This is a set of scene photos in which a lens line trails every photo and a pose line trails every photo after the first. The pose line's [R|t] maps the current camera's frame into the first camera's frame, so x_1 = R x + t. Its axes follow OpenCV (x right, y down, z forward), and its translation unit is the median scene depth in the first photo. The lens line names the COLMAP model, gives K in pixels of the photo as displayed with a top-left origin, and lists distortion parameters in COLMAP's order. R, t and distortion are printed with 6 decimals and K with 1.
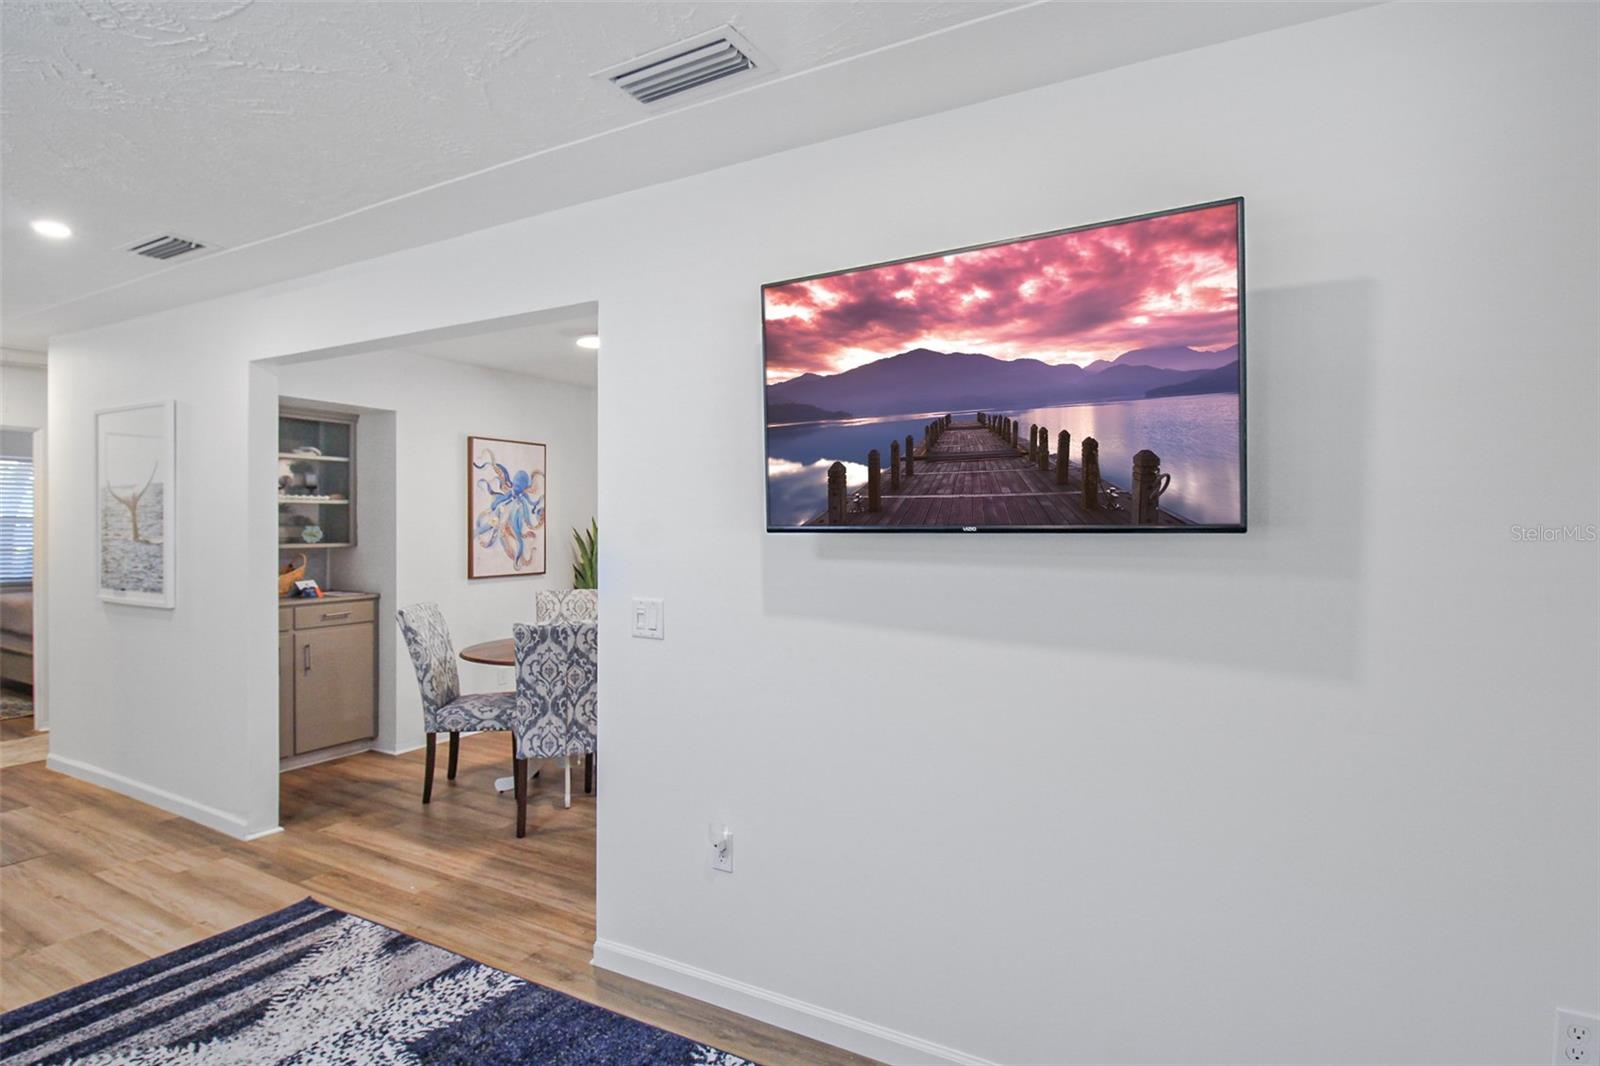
lens RADIAL K [[814.7, 0, 805.7], [0, 814.7, 529.9], [0, 0, 1]] dist [0.000719, -0.013259]
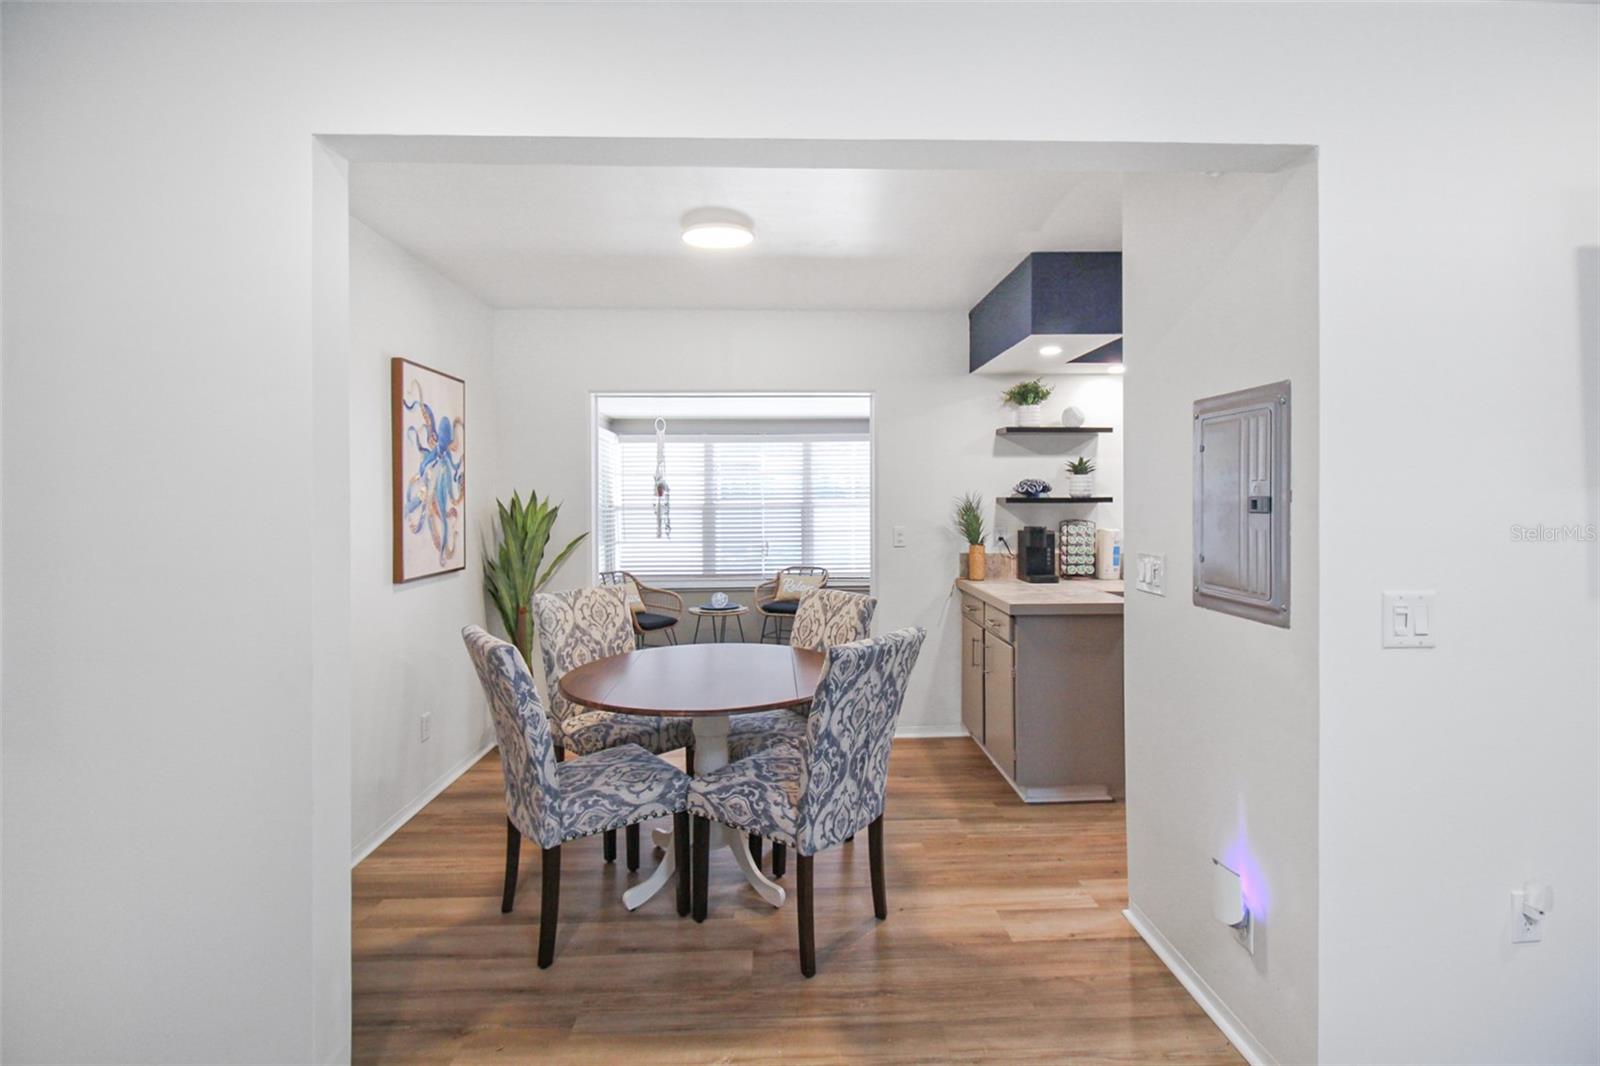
lens RADIAL K [[777.5, 0, 797.0], [0, 777.5, 506.3], [0, 0, 1]] dist [-0.008815, -0.008300]
pose [[0.858061, -0.012018, 0.513408, -0.514534], [0.010929, 0.999927, 0.005141, 0.000692], [-0.513432, 0.001199, 0.858129, 0.364921]]
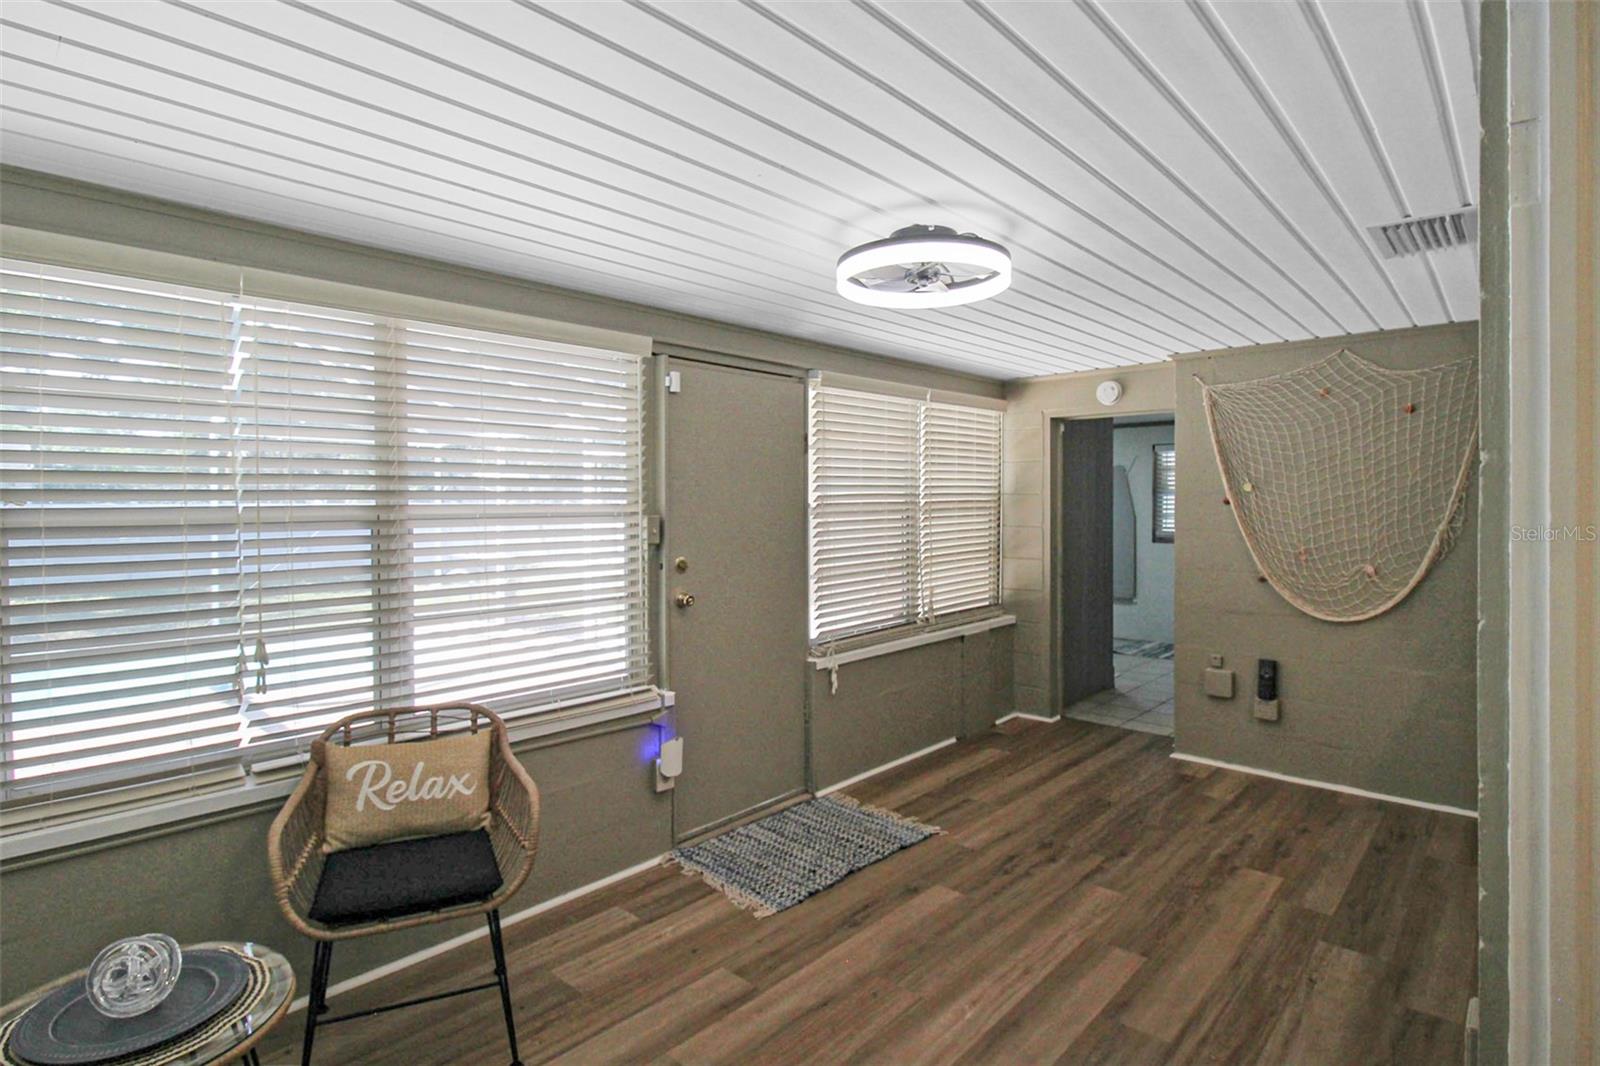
lens RADIAL K [[814.7, 0, 795.7], [0, 814.7, 518.8], [0, 0, 1]] dist [0.000719, -0.013259]
pose [[0.234120, -0.018939, 0.972023, -0.171046], [0.010118, 0.999804, 0.017044, 0.002454], [-0.972155, 0.005845, 0.234265, 1.265504]]
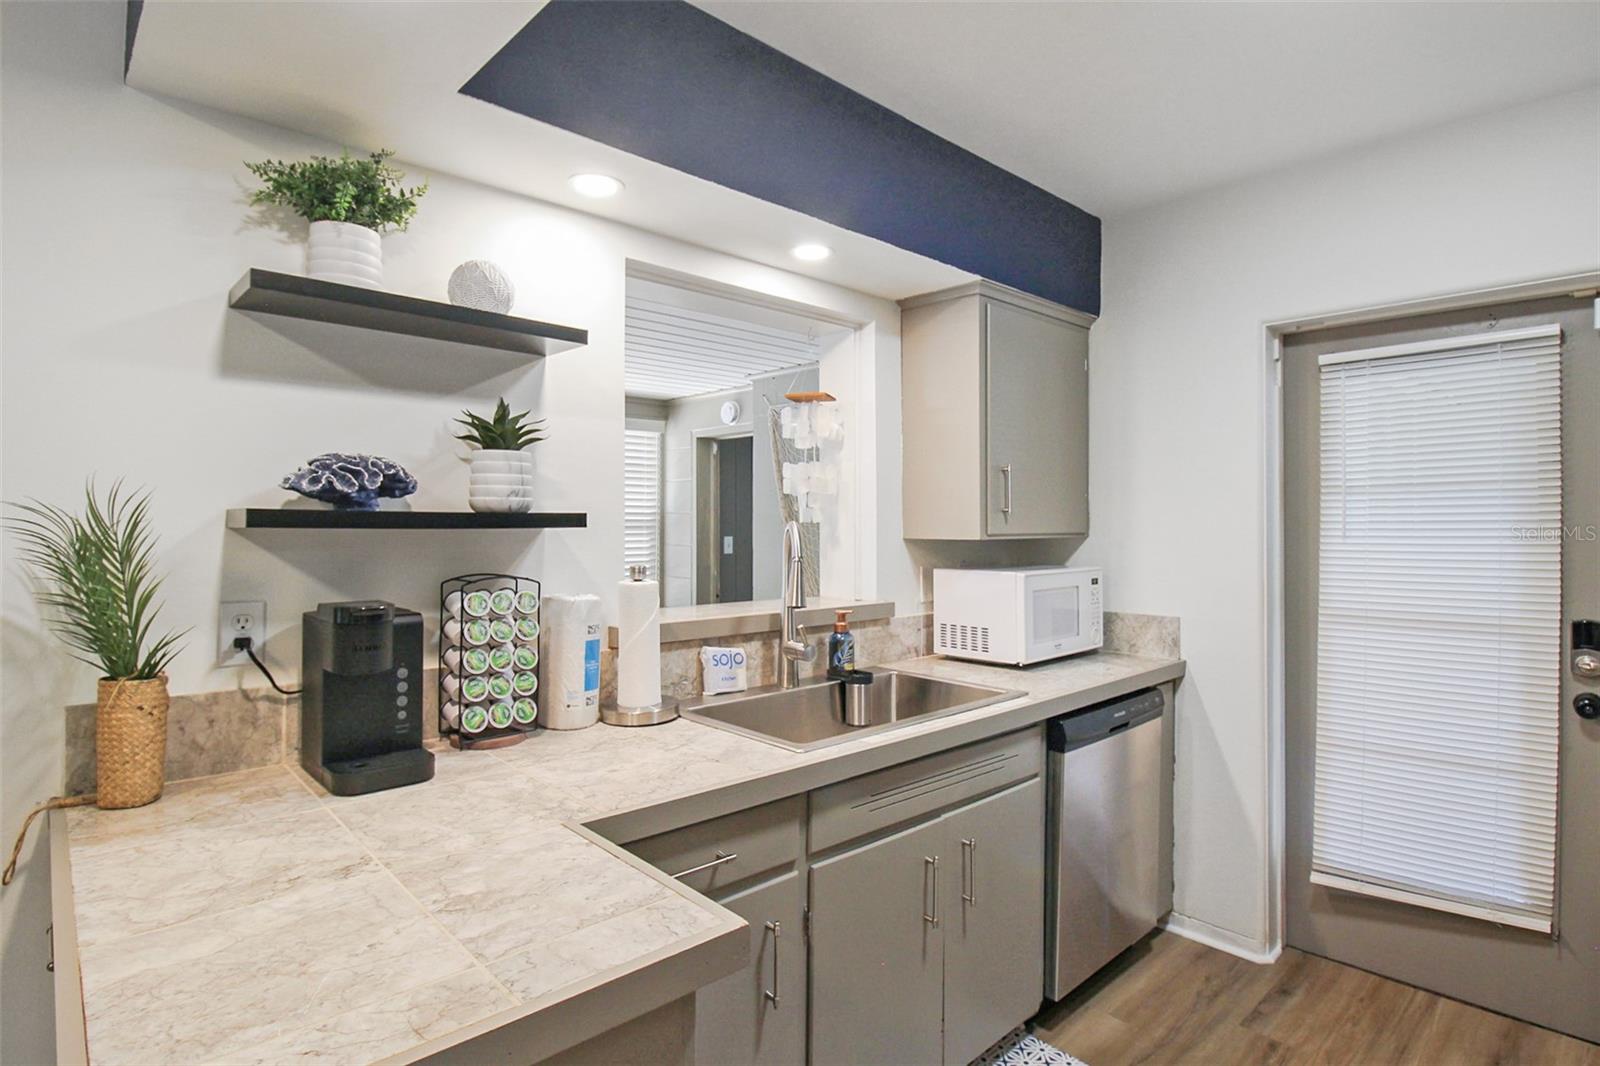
lens RADIAL K [[814.7, 0, 806.8], [0, 814.7, 514.0], [0, 0, 1]] dist [0.000719, -0.013259]
pose [[0.305108, 0.004965, 0.952305, -0.047882], [0.008034, 0.999937, -0.007787, 0.003132], [-0.952284, 0.010027, 0.305049, 0.748787]]
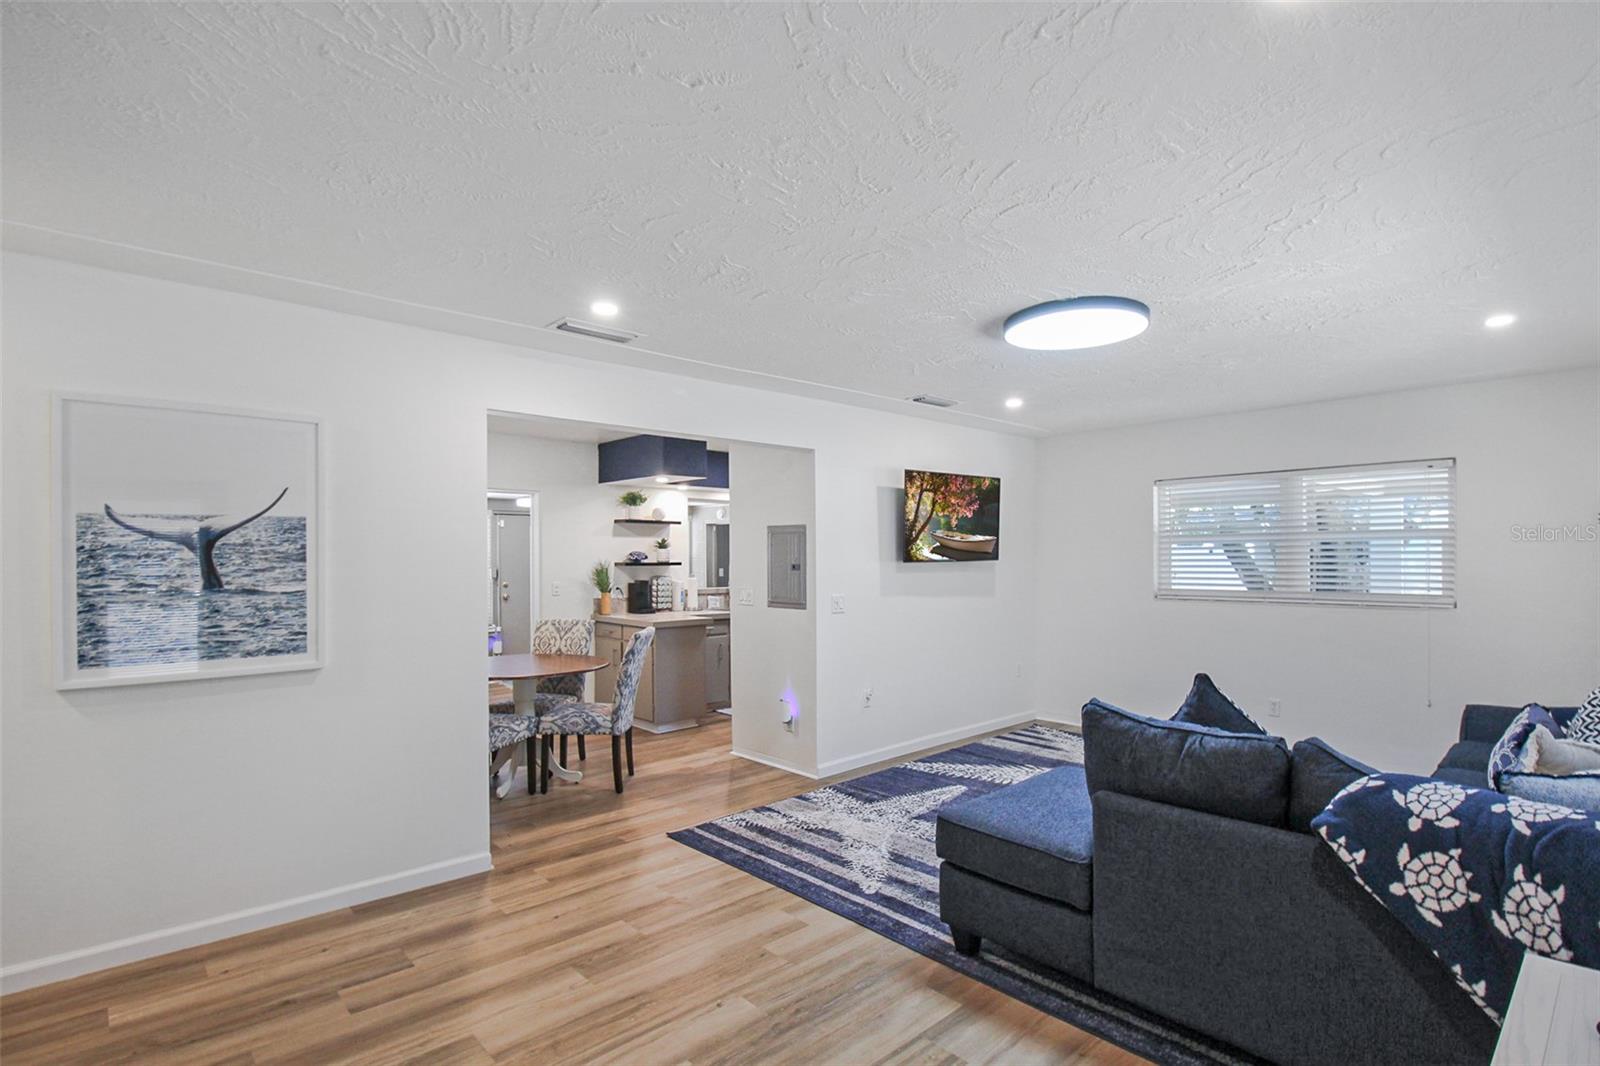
lens RADIAL K [[777.5, 0, 793.1], [0, 777.5, 575.3], [0, 0, 1]] dist [-0.008815, -0.008300]
pose [[0.330647, -0.028030, 0.943338, -1.127909], [0.013427, 0.999597, 0.024995, -0.011116], [-0.943659, 0.004402, 0.330890, 0.226051]]
